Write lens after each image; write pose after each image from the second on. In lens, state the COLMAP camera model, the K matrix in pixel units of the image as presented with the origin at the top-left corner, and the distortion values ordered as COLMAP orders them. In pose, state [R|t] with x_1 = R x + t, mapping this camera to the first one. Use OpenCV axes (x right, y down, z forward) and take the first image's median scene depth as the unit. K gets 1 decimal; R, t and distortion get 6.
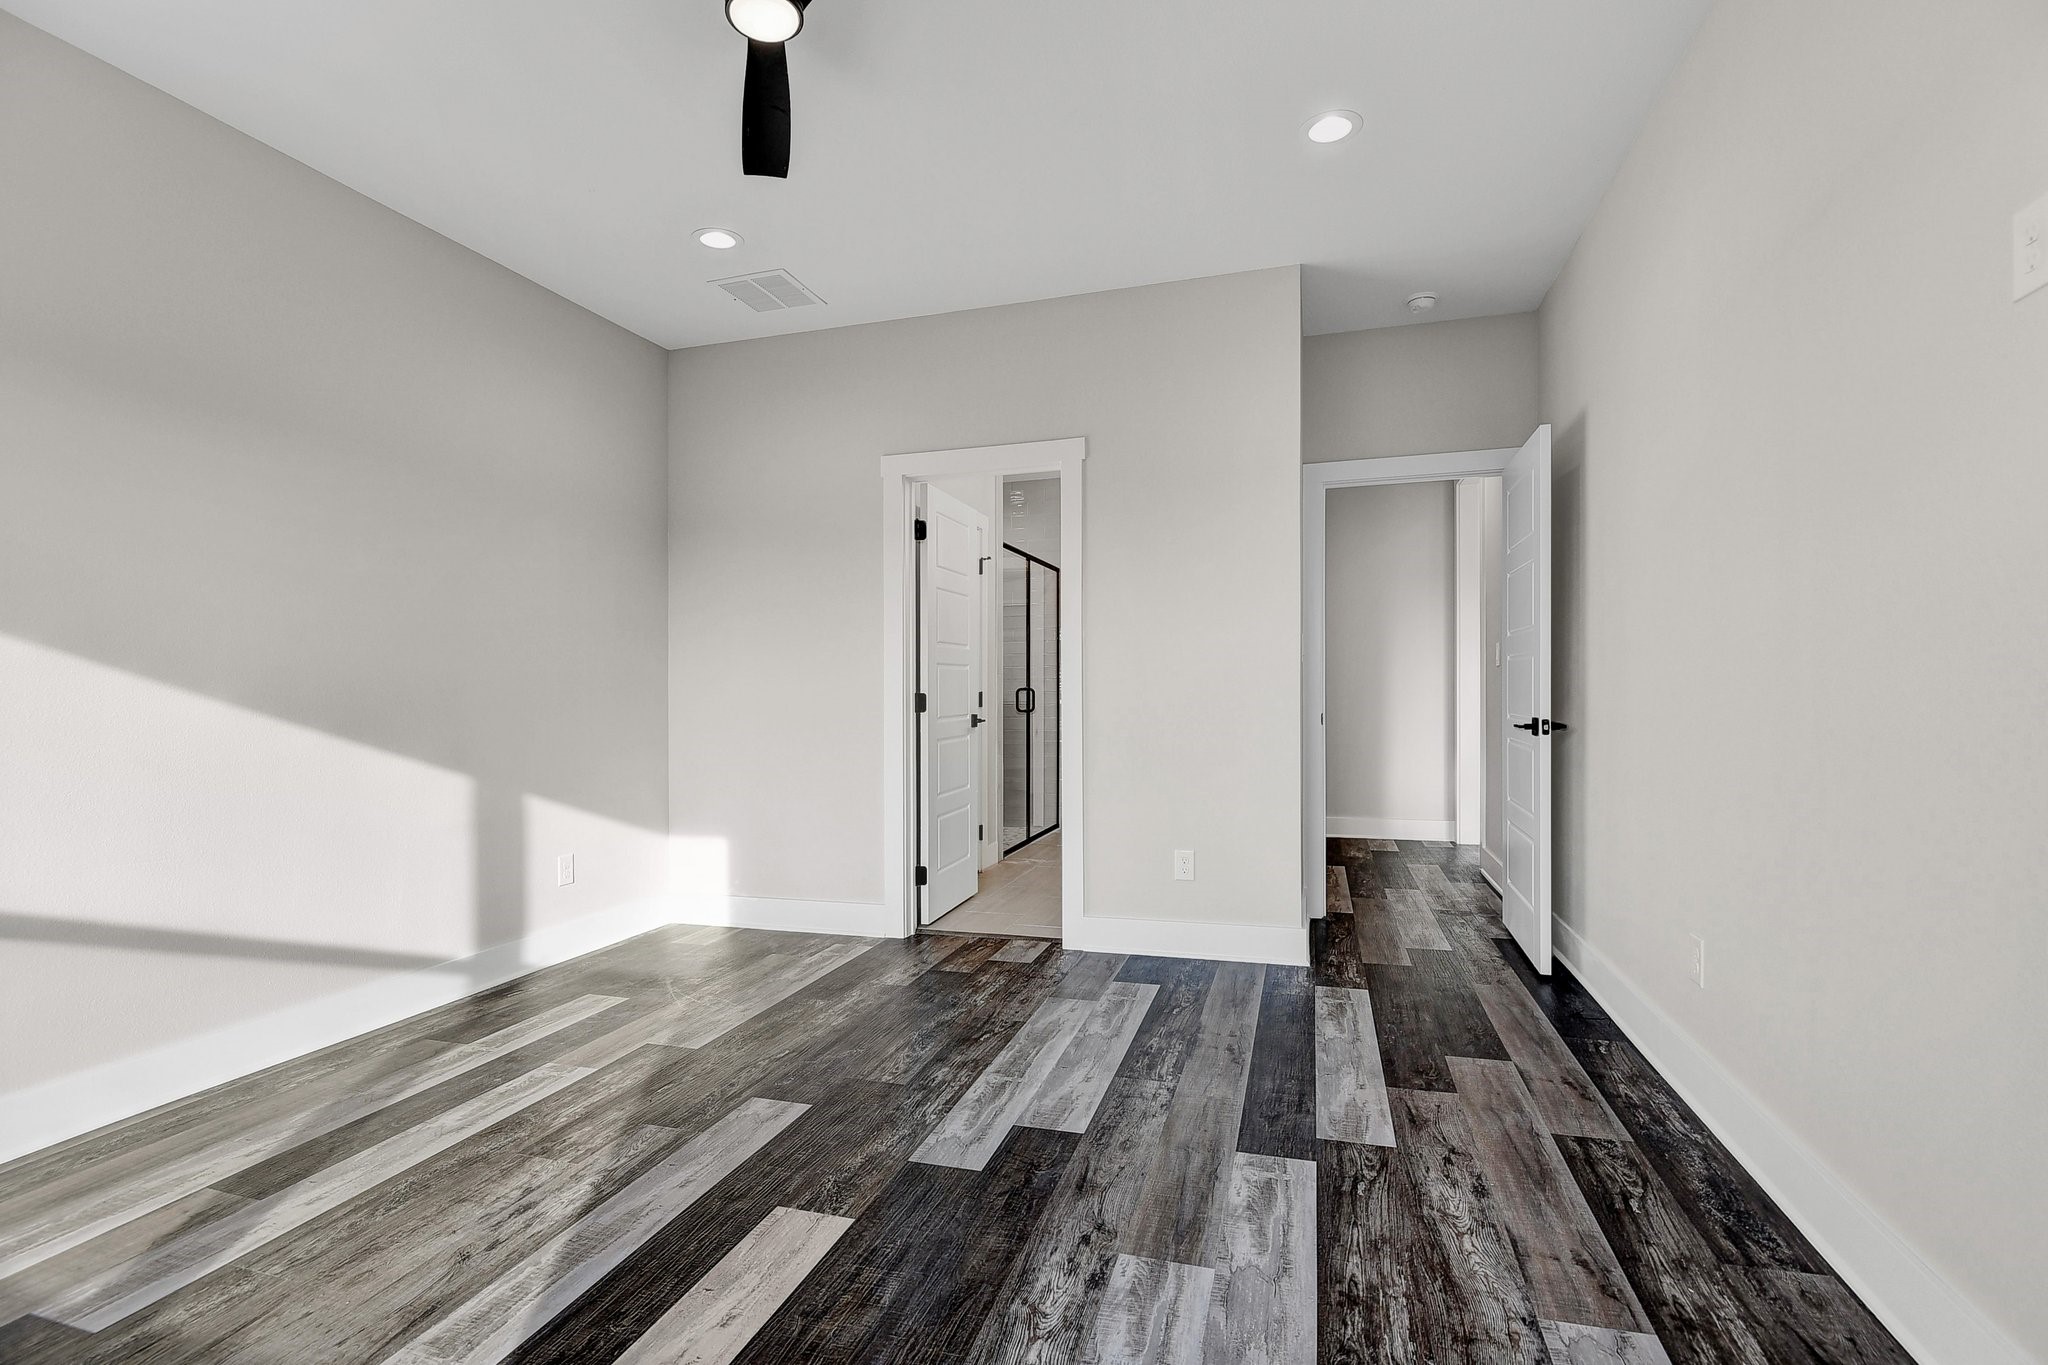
lens RADIAL K [[956.9, 0, 1024.0], [0, 956.9, 682.5], [0, 0, 1]] dist [0.000429, -0.010533]
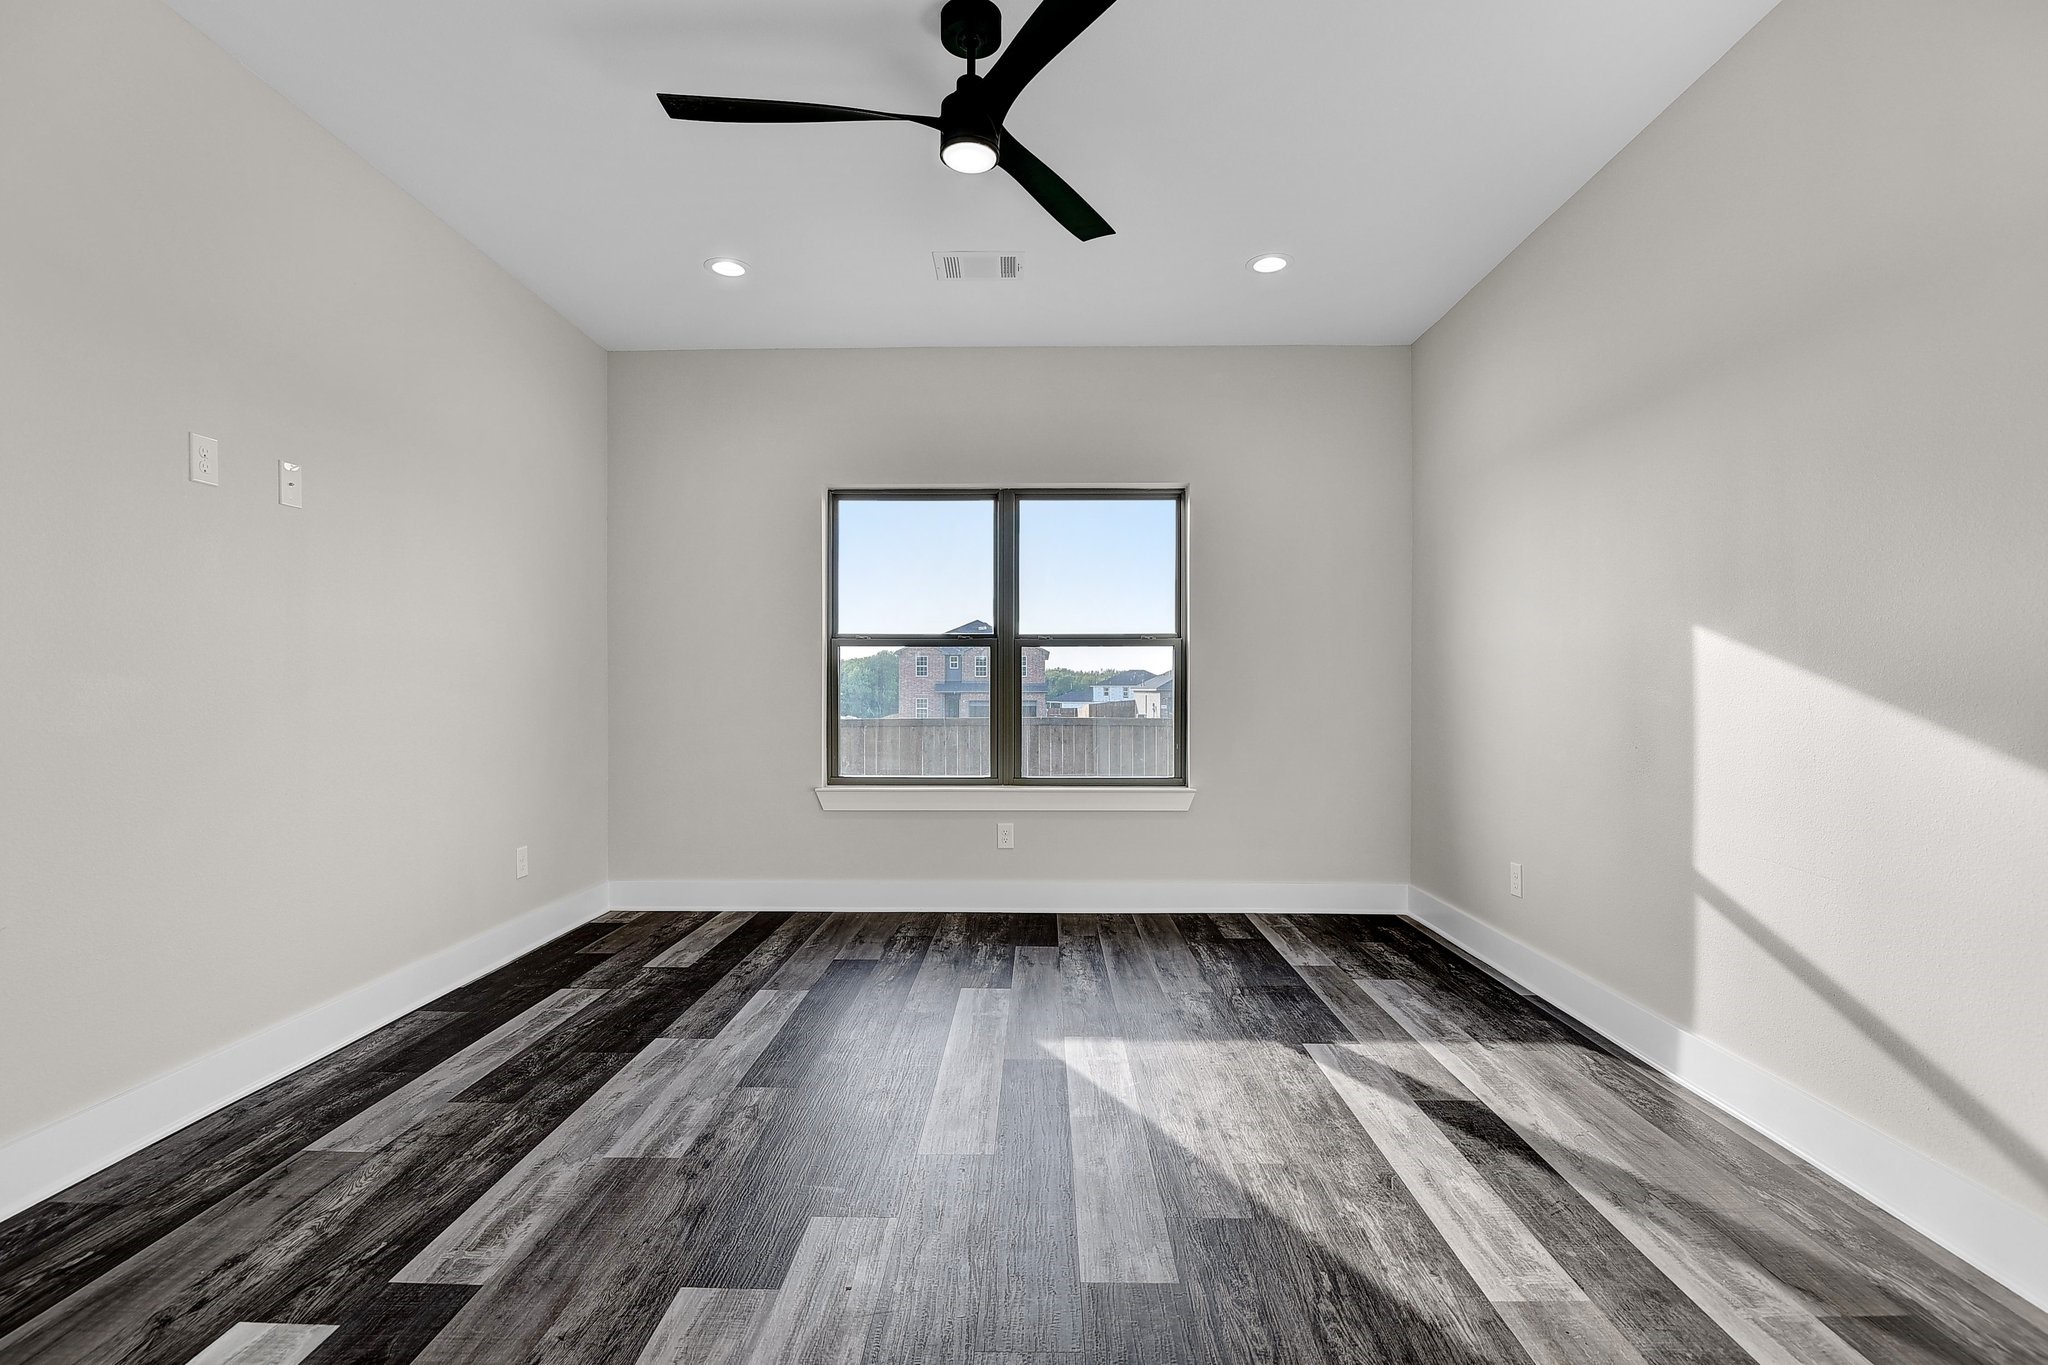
lens RADIAL K [[946.5, 0, 1039.7], [0, 946.5, 692.7], [0, 0, 1]] dist [-0.004943, -0.005088]
pose [[-0.957190, 0.013739, -0.289134, 0.001255], [0.015288, 0.999878, -0.003100, 0.013120], [0.289056, -0.007387, -0.957284, 1.684062]]
